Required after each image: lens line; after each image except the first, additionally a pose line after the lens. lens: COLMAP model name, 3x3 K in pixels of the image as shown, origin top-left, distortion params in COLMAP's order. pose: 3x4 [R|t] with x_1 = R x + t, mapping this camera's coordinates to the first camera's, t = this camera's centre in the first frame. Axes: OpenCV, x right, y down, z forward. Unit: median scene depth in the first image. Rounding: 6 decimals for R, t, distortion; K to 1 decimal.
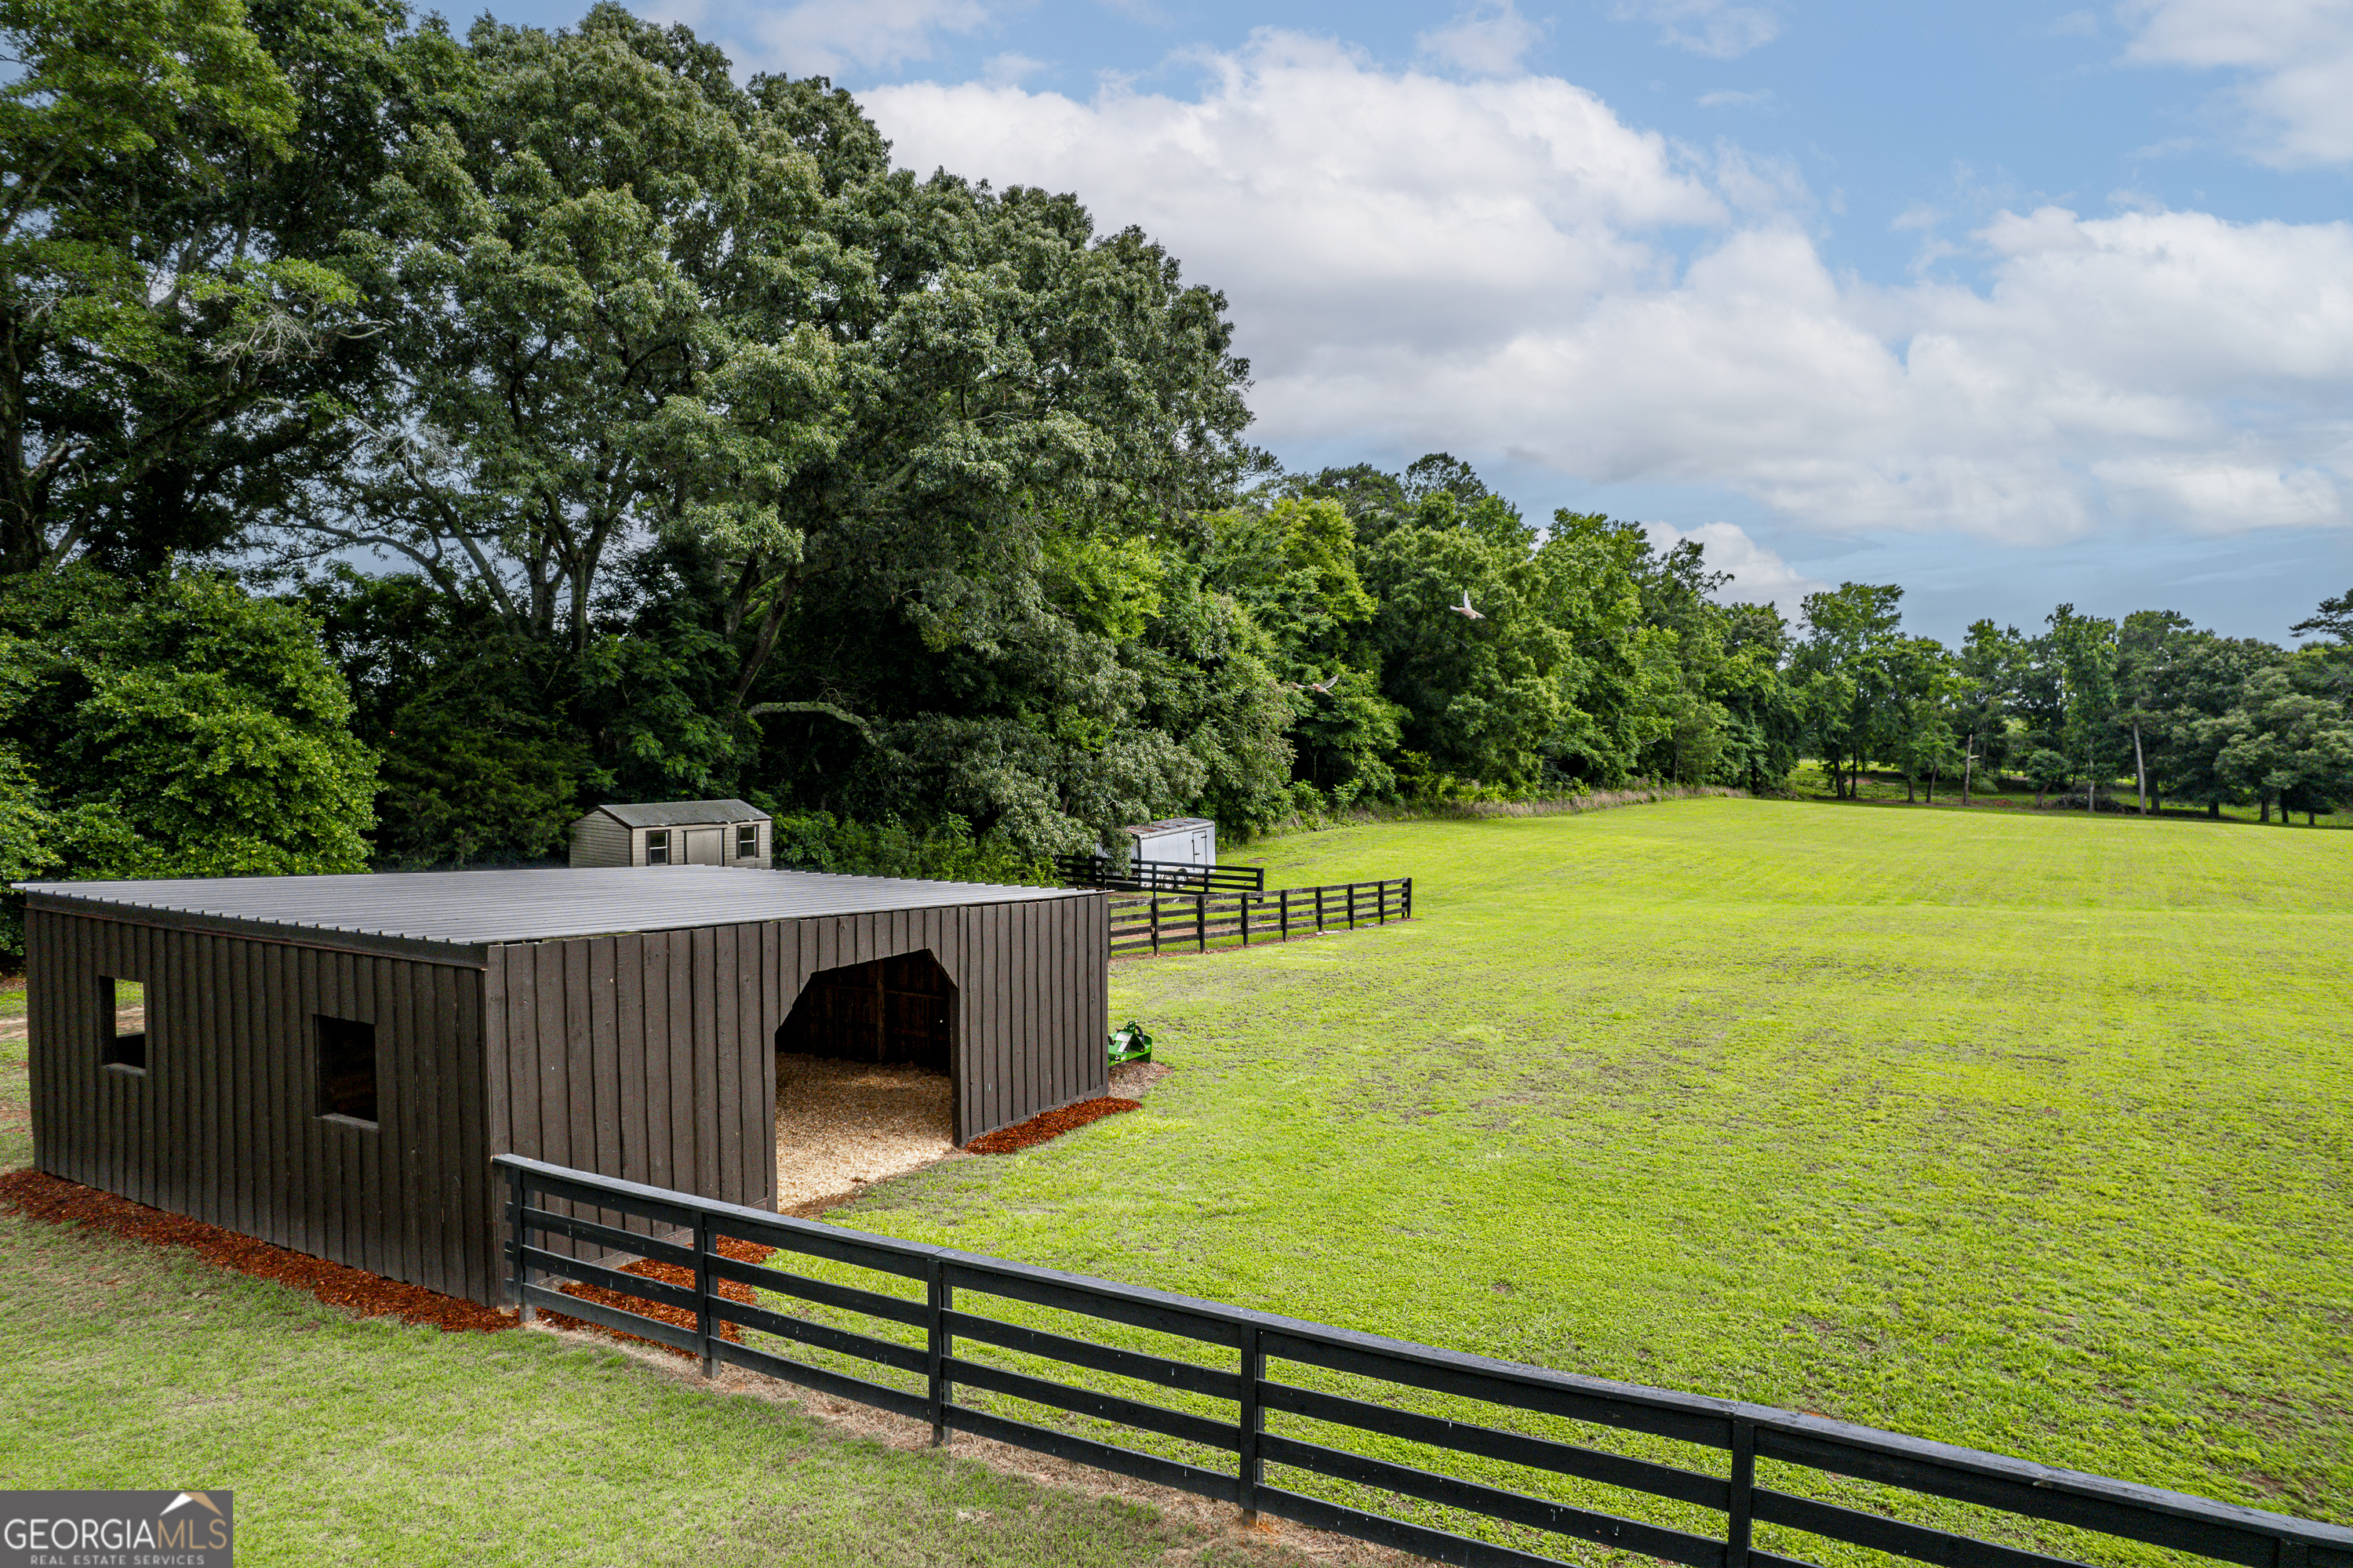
lens RADIAL K [[1499.0, 0, 1184.0], [0, 1499.0, 792.3], [0, 0, 1]] dist [-0.076181, 0.064539]
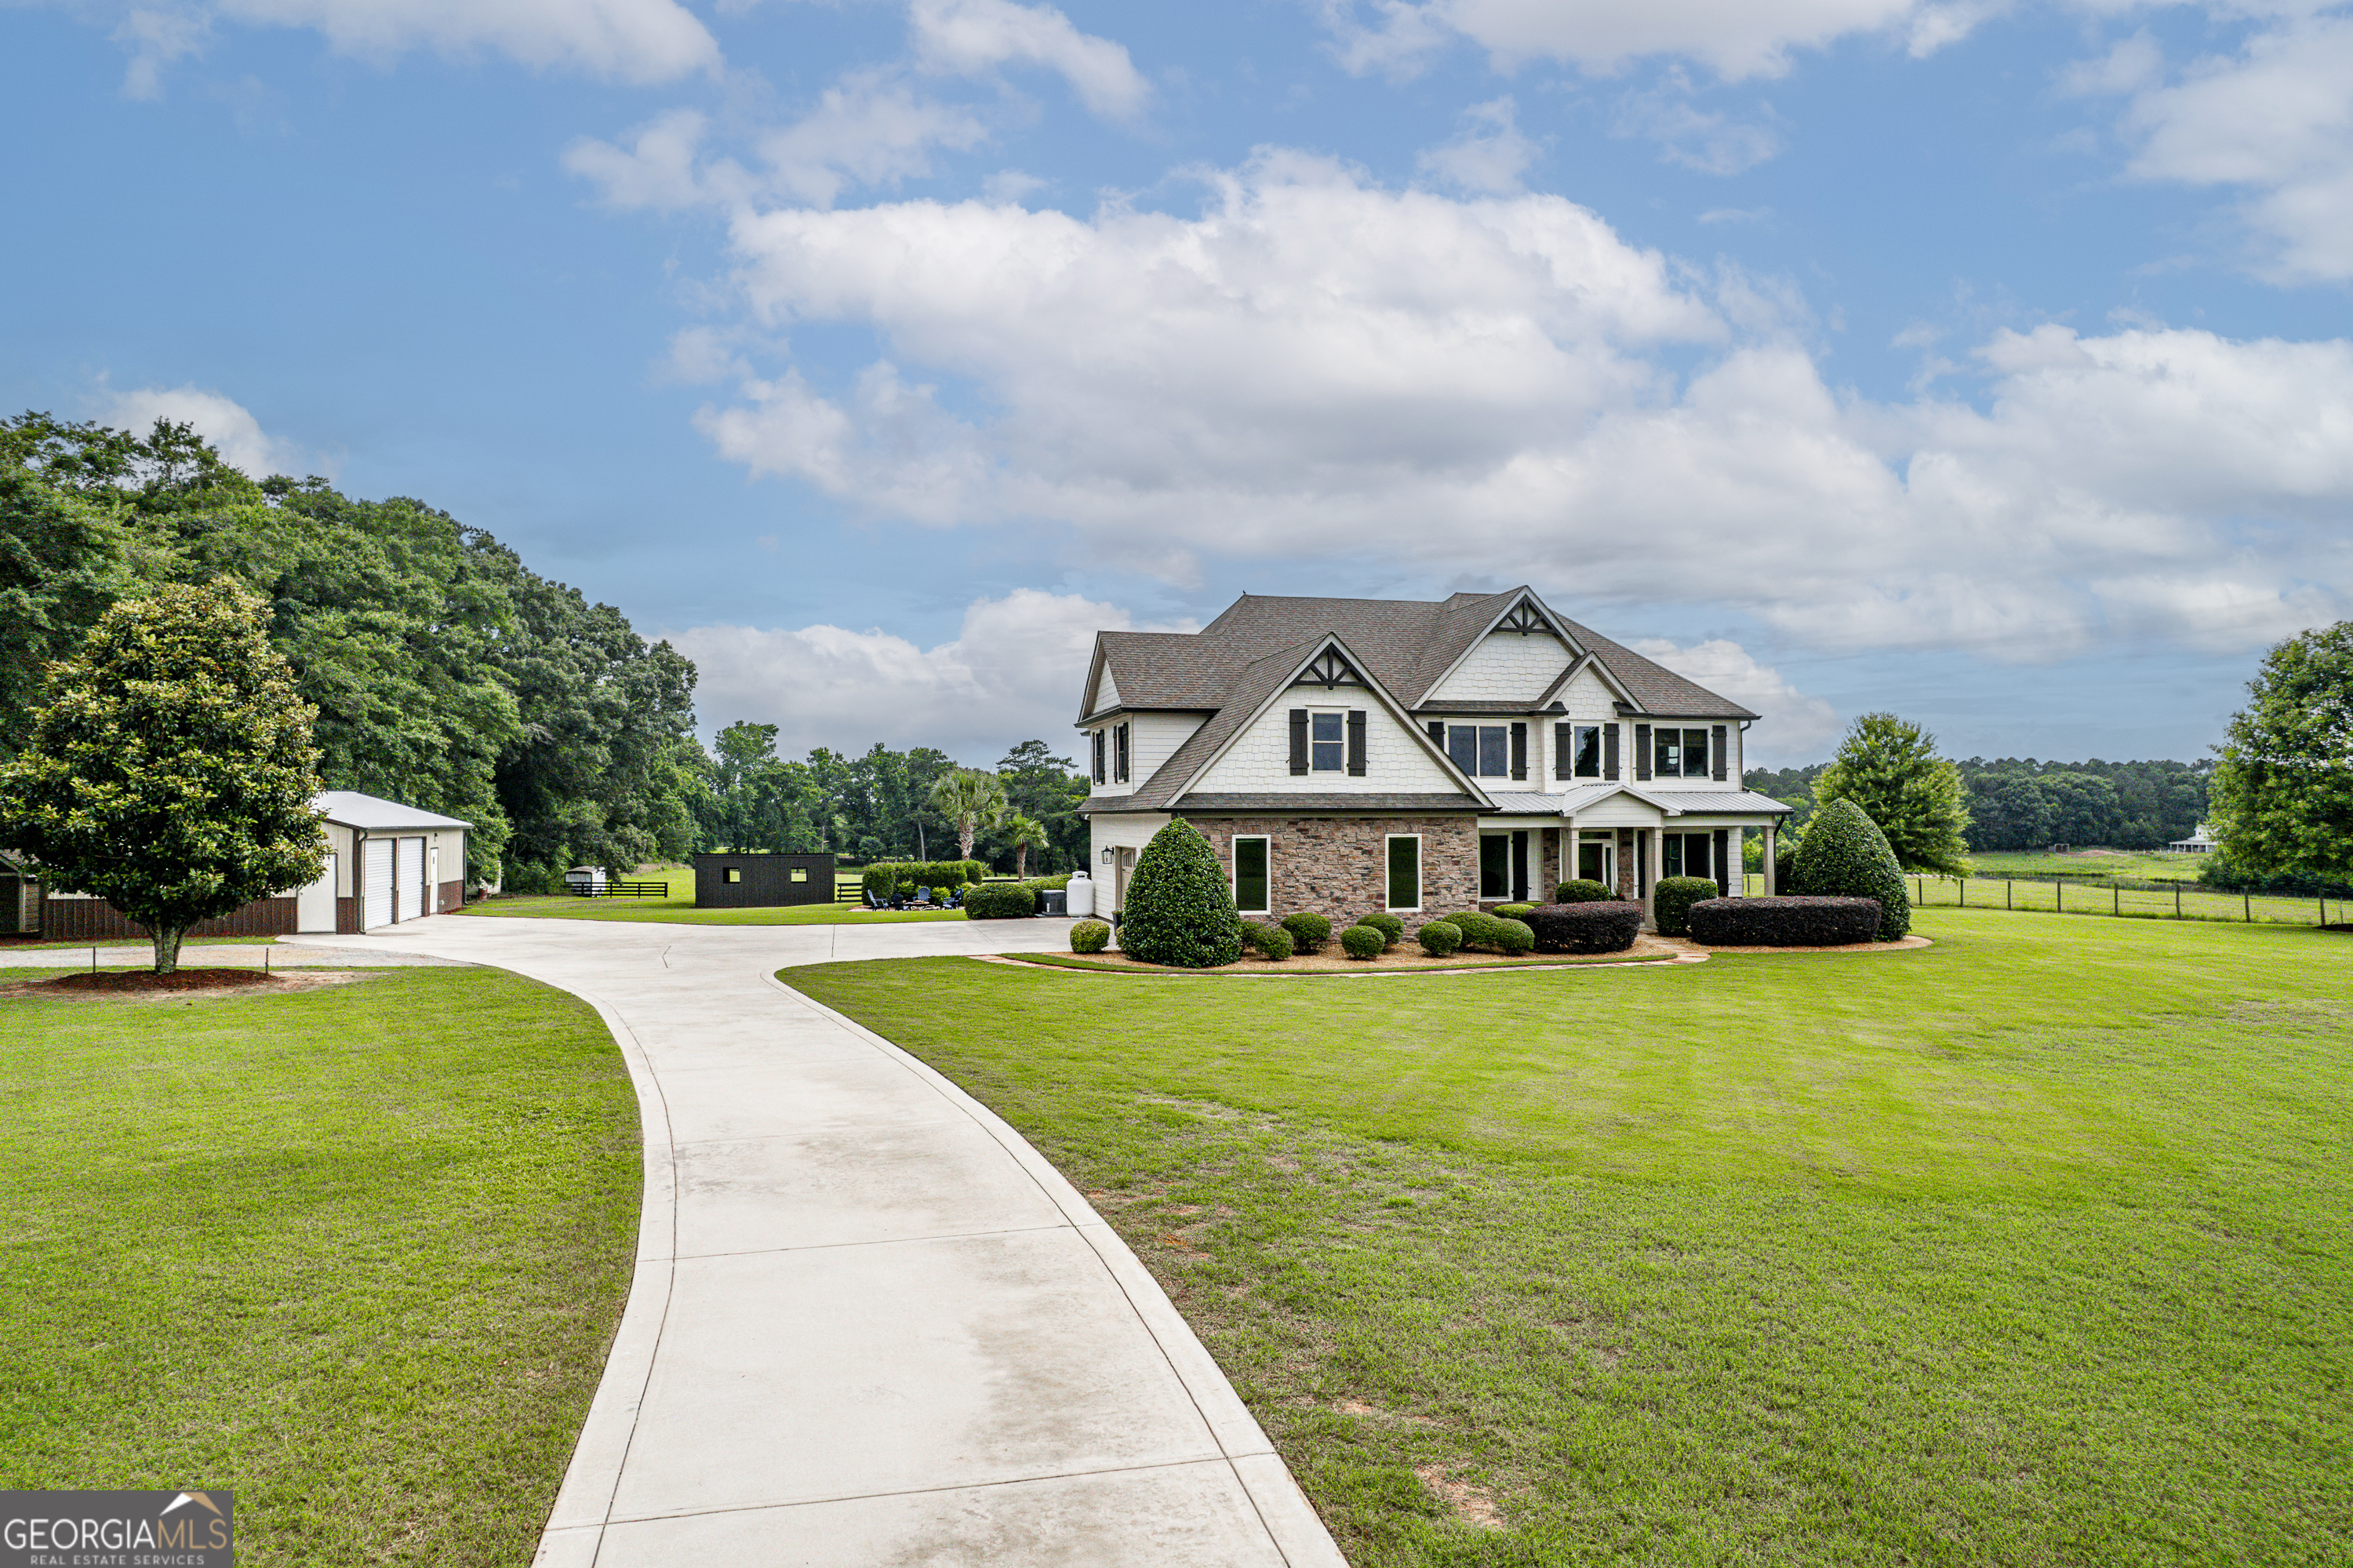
lens RADIAL K [[1499.0, 0, 1184.0], [0, 1499.0, 792.3], [0, 0, 1]] dist [-0.076181, 0.064539]
pose [[0.713565, 0.014059, 0.700448, -0.276596], [0.031370, 0.998155, -0.051991, 0.016853], [-0.699886, 0.059072, 0.711808, -0.349174]]
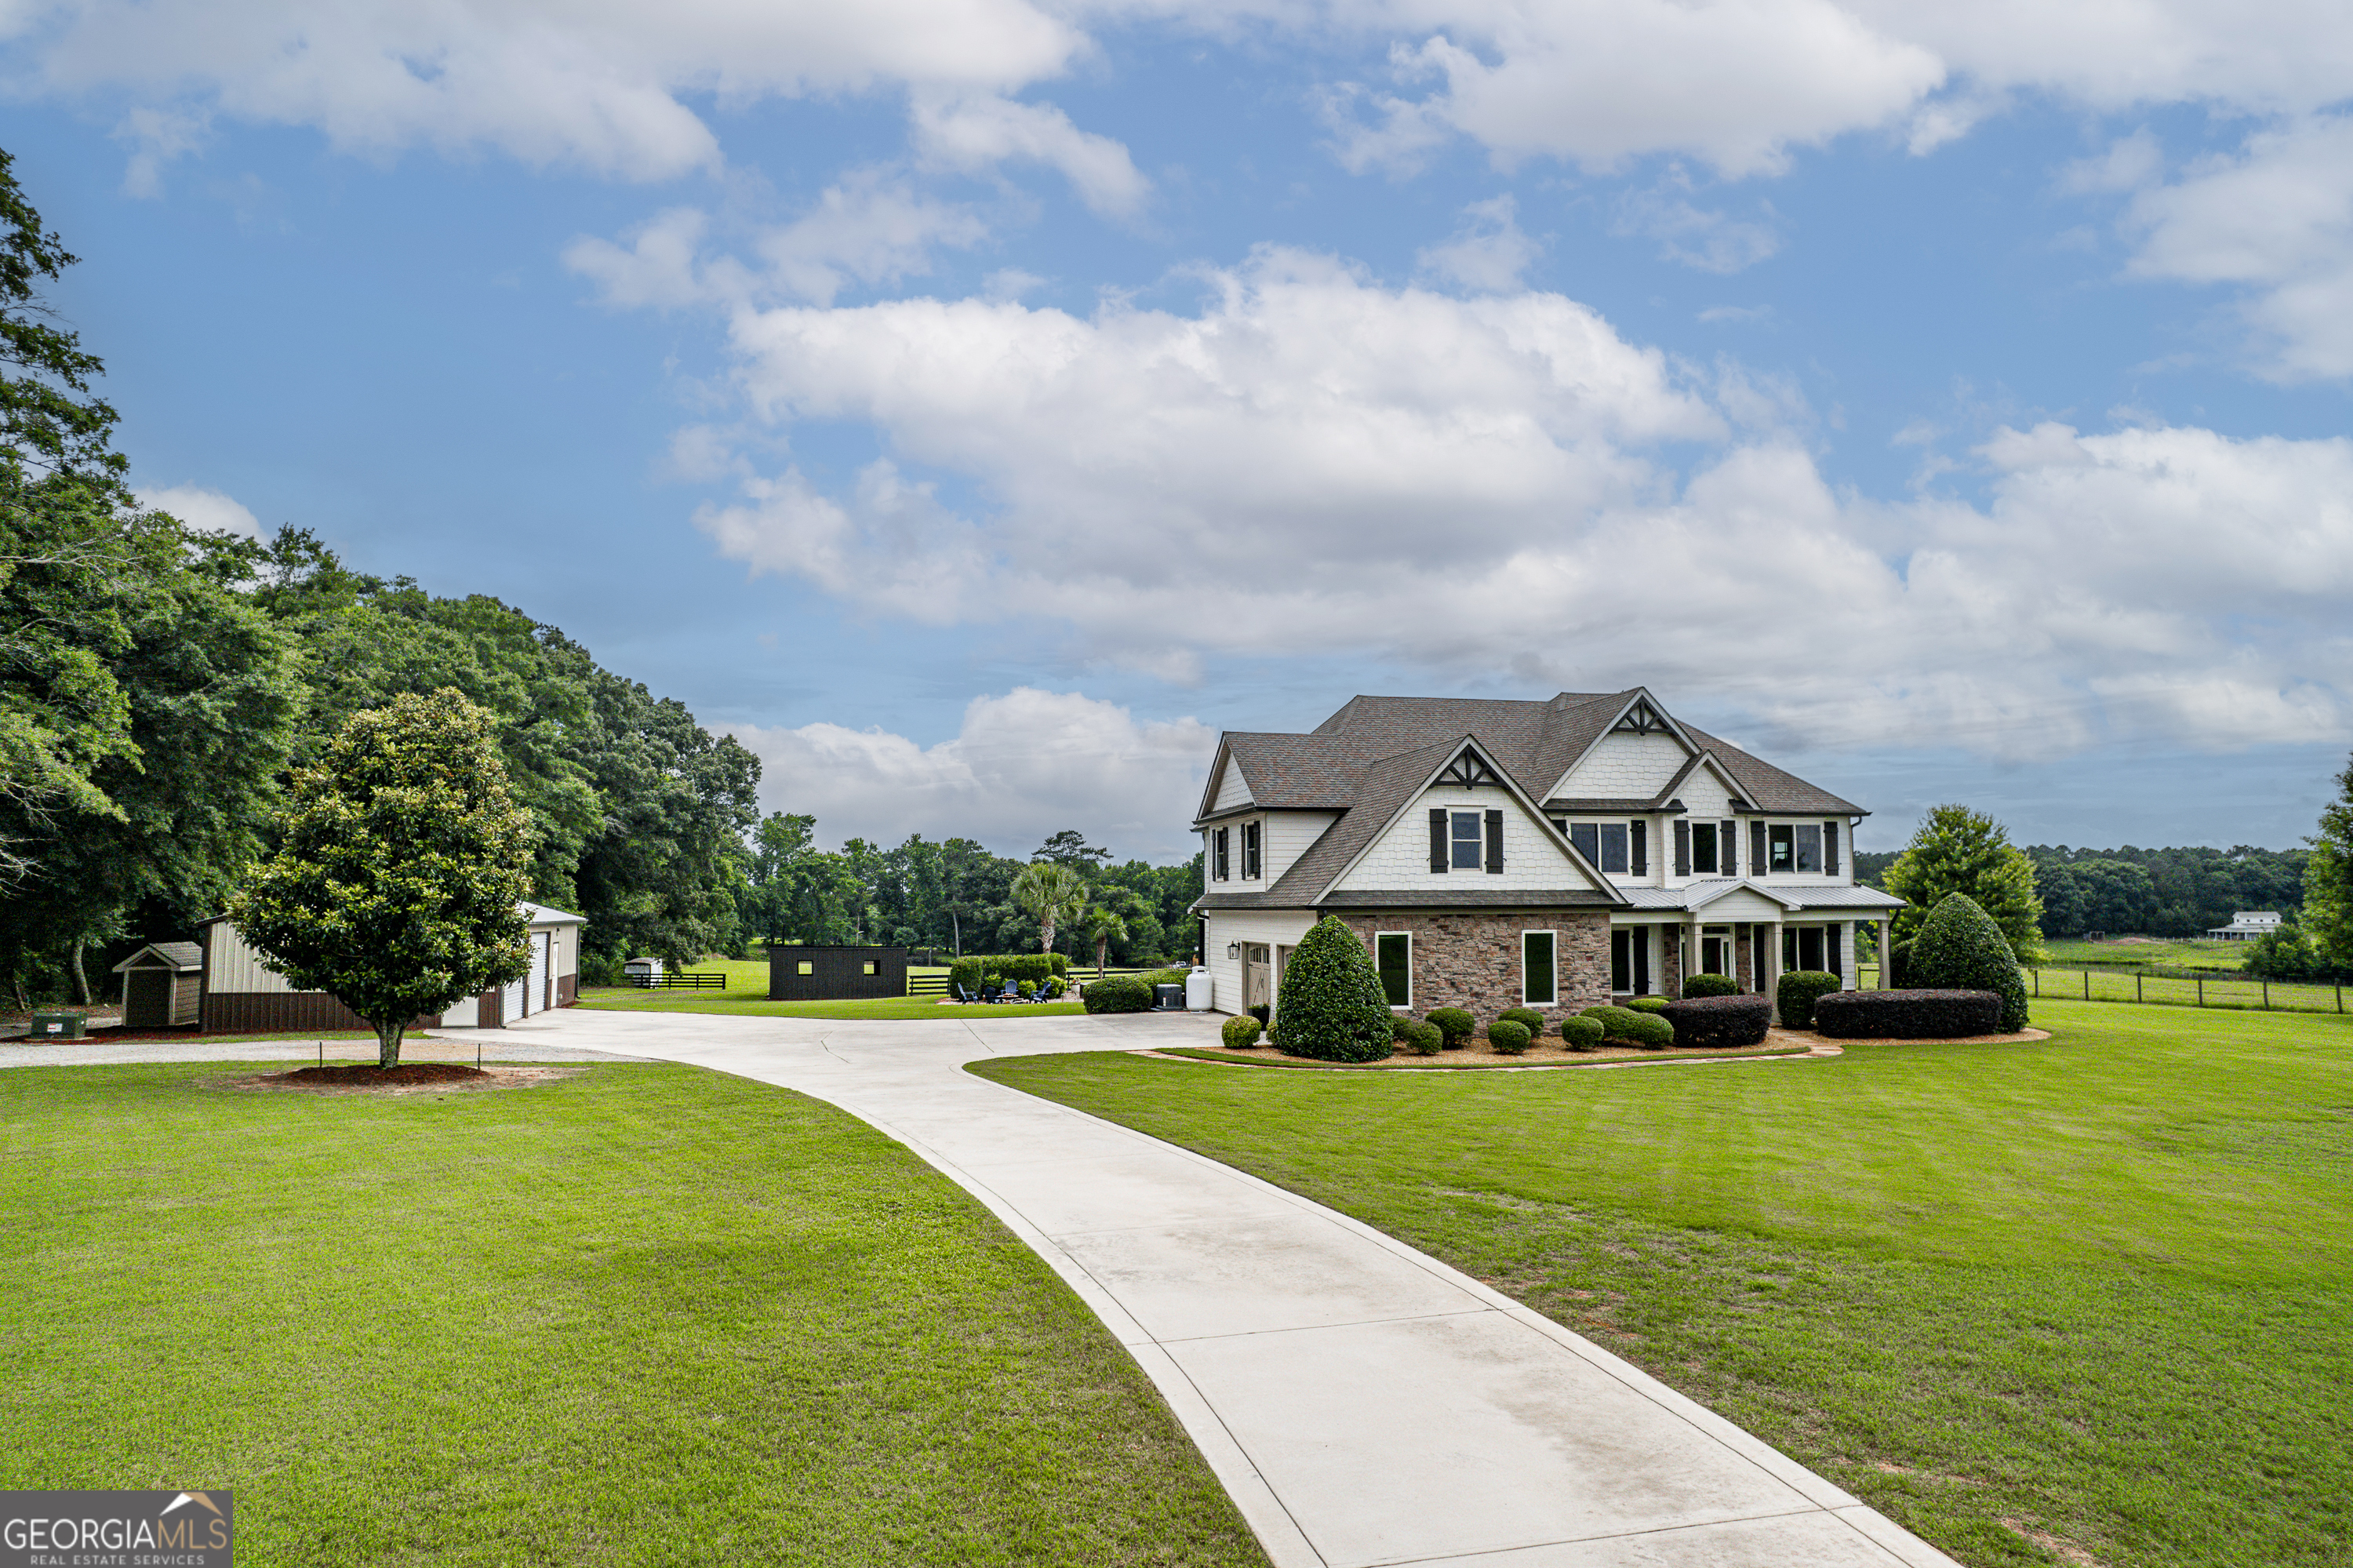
lens RADIAL K [[1499.0, 0, 1184.0], [0, 1499.0, 792.3], [0, 0, 1]] dist [-0.076181, 0.064539]
pose [[0.722721, 0.054241, 0.689009, -0.291609], [0.032011, 0.993219, -0.111767, 0.015562], [-0.690399, 0.102832, 0.716083, -0.342102]]
